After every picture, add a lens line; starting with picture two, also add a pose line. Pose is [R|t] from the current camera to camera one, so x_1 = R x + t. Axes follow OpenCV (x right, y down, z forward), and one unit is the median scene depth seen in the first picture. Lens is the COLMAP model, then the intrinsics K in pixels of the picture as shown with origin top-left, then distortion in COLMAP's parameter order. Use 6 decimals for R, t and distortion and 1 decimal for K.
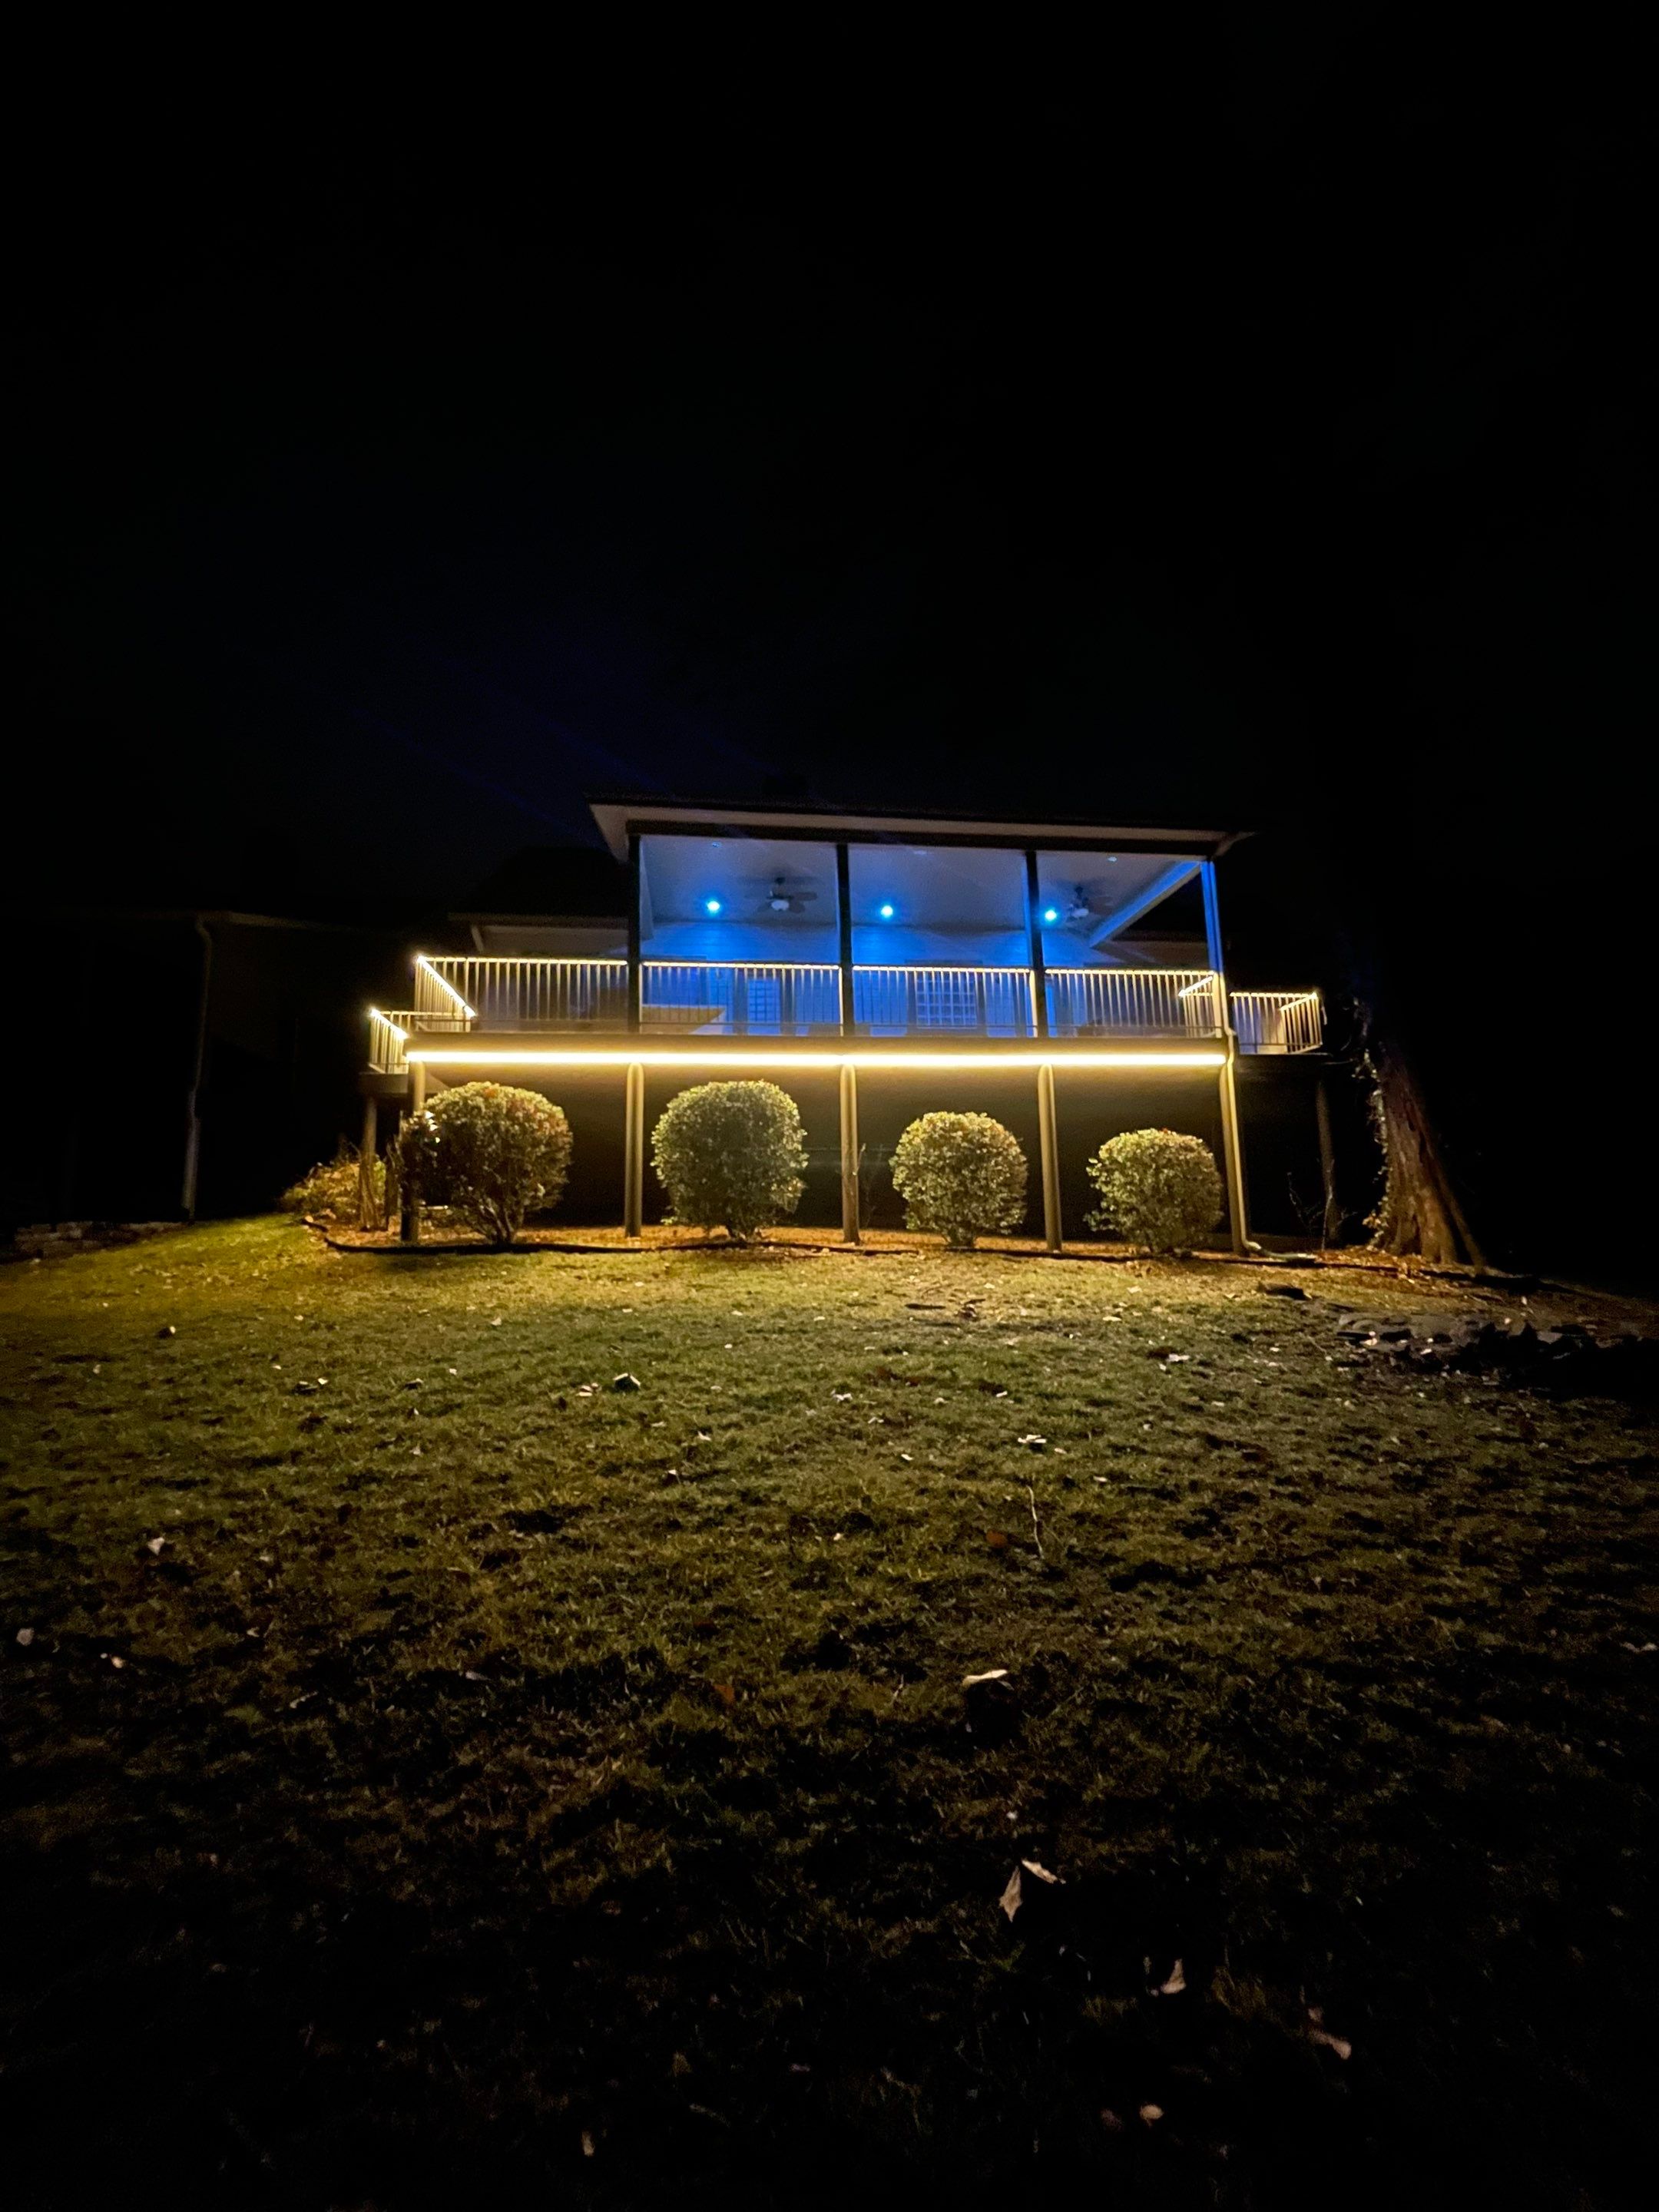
lens RADIAL K [[888.7, 0, 826.6], [0, 888.7, 1111.1], [0, 0, 1]] dist [-0.003371, -0.000288]
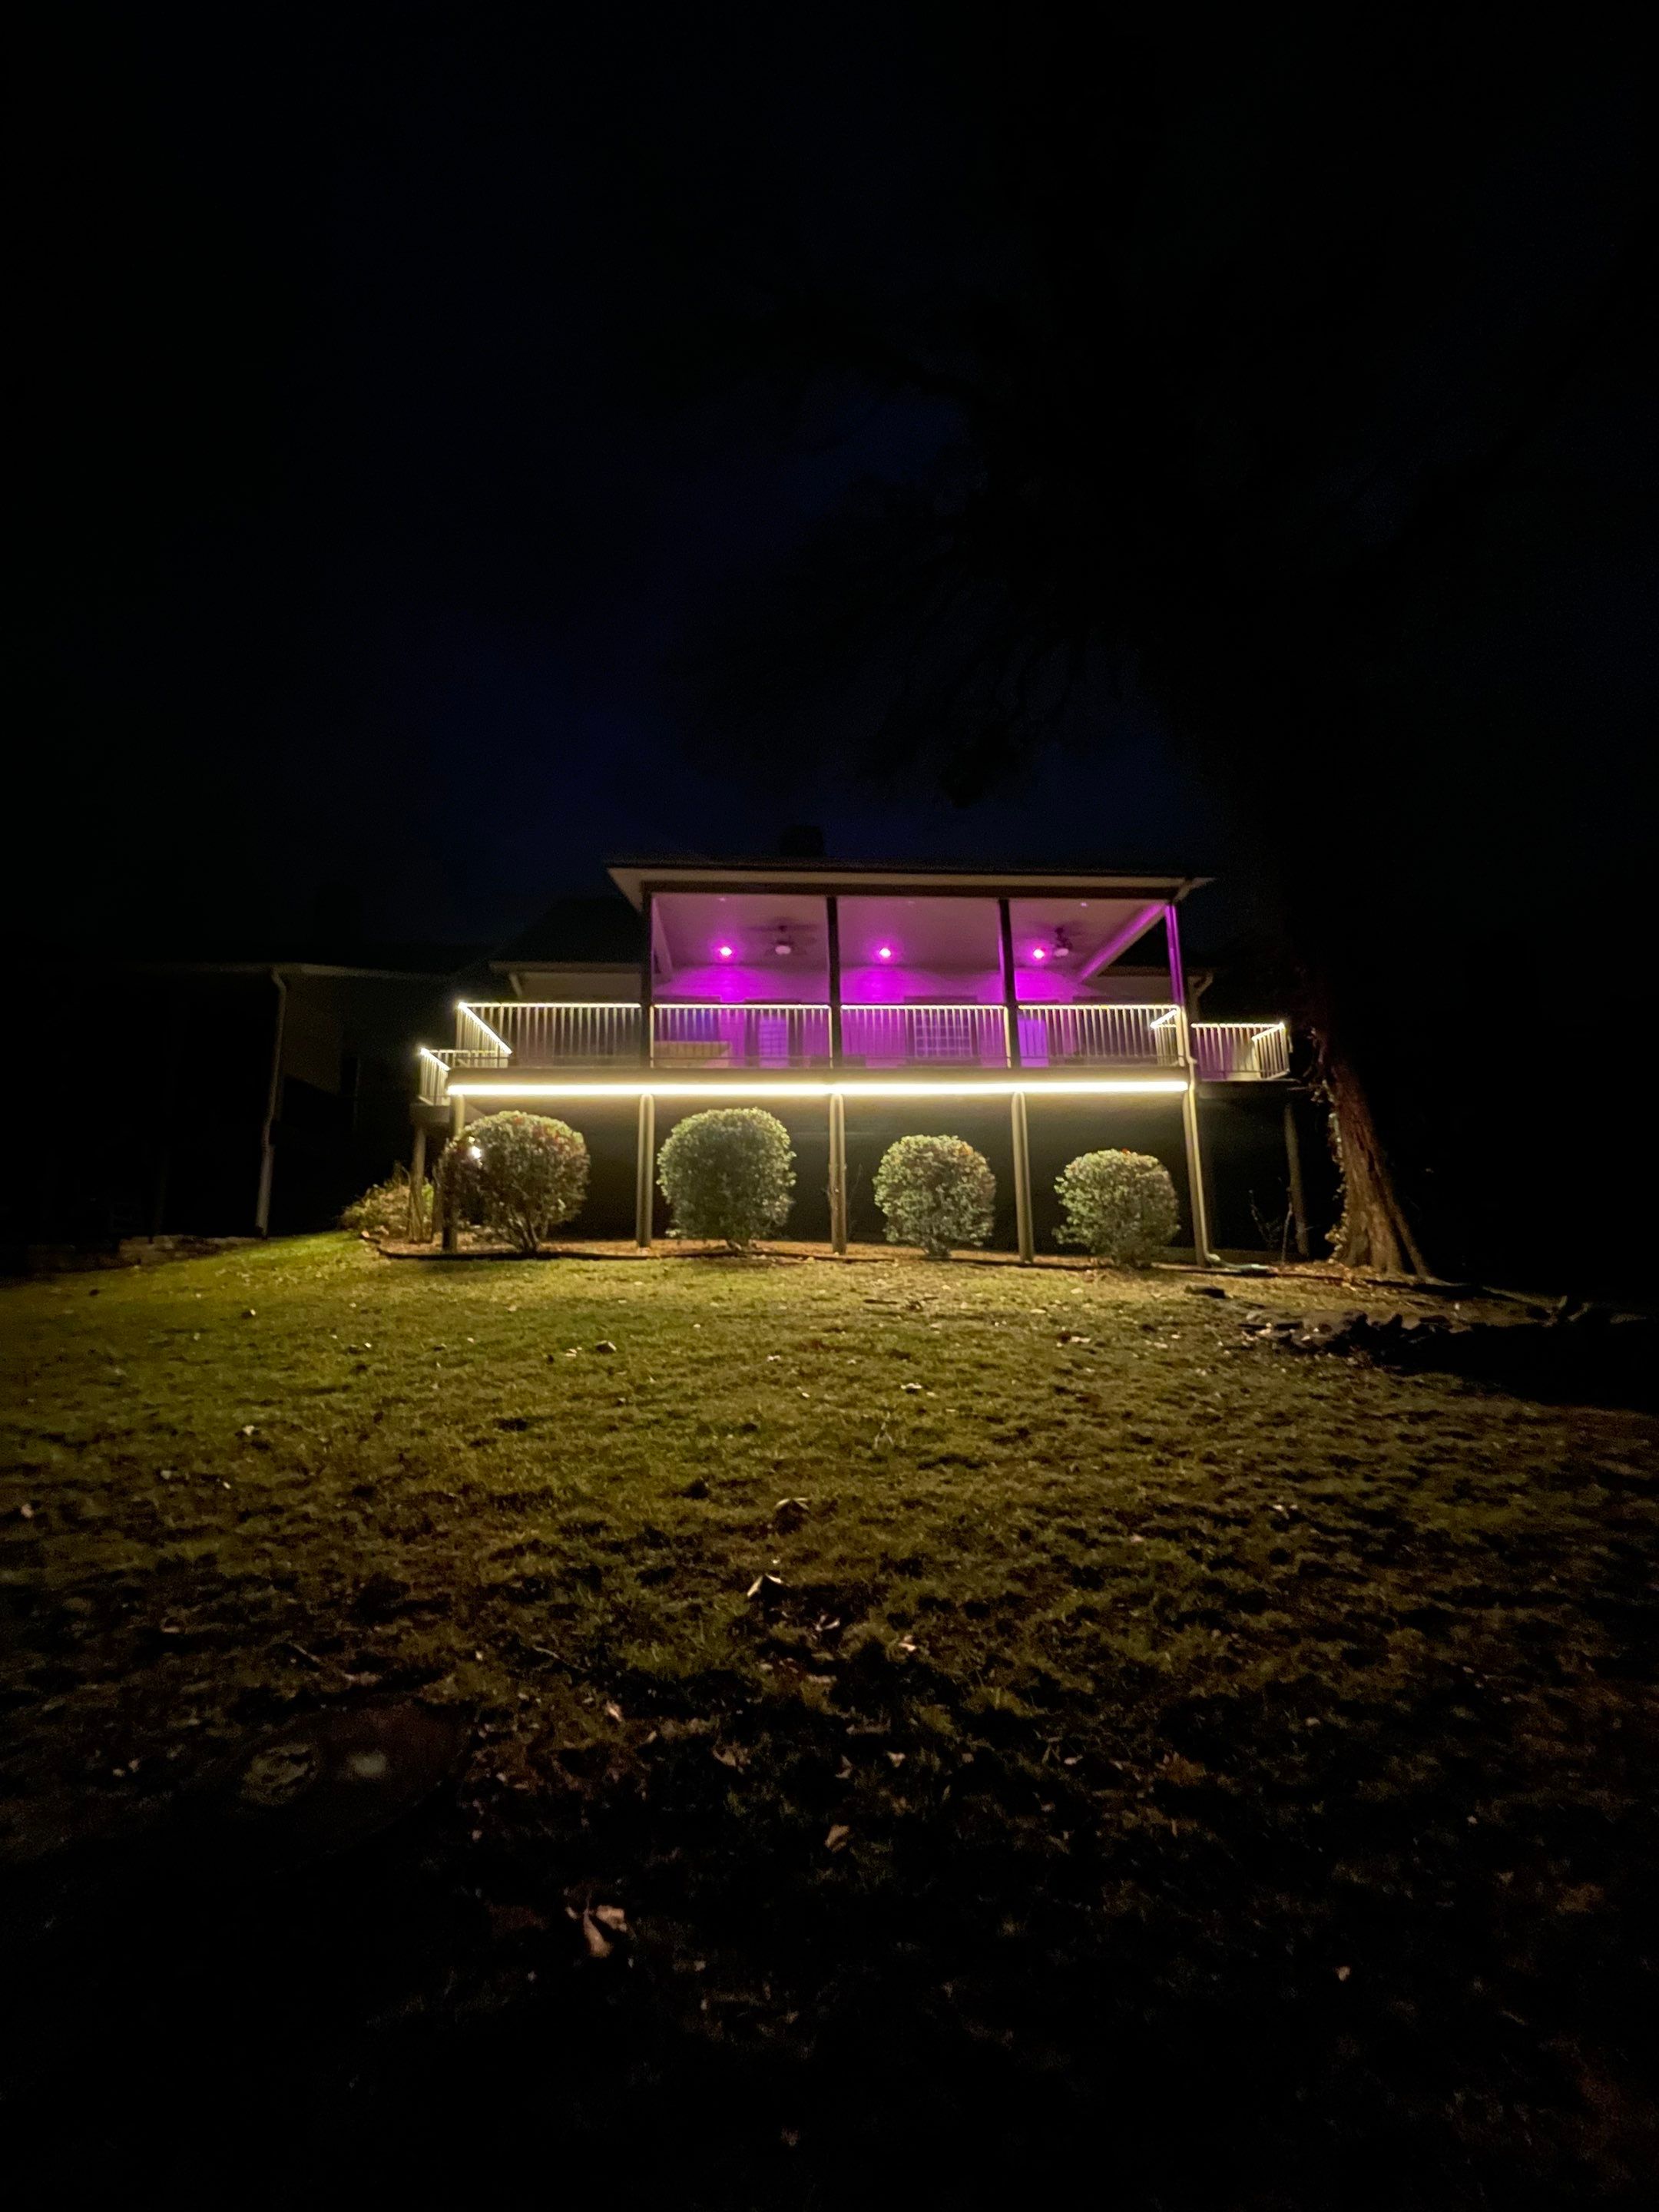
lens RADIAL K [[897.7, 0, 831.7], [0, 897.7, 1109.0], [0, 0, 1]] dist [-0.001943, -0.000972]
pose [[0.998491, -0.007863, -0.054345, 0.090339], [0.005811, 0.999268, -0.037818, 0.010850], [0.054603, 0.037445, 0.997806, -0.139835]]
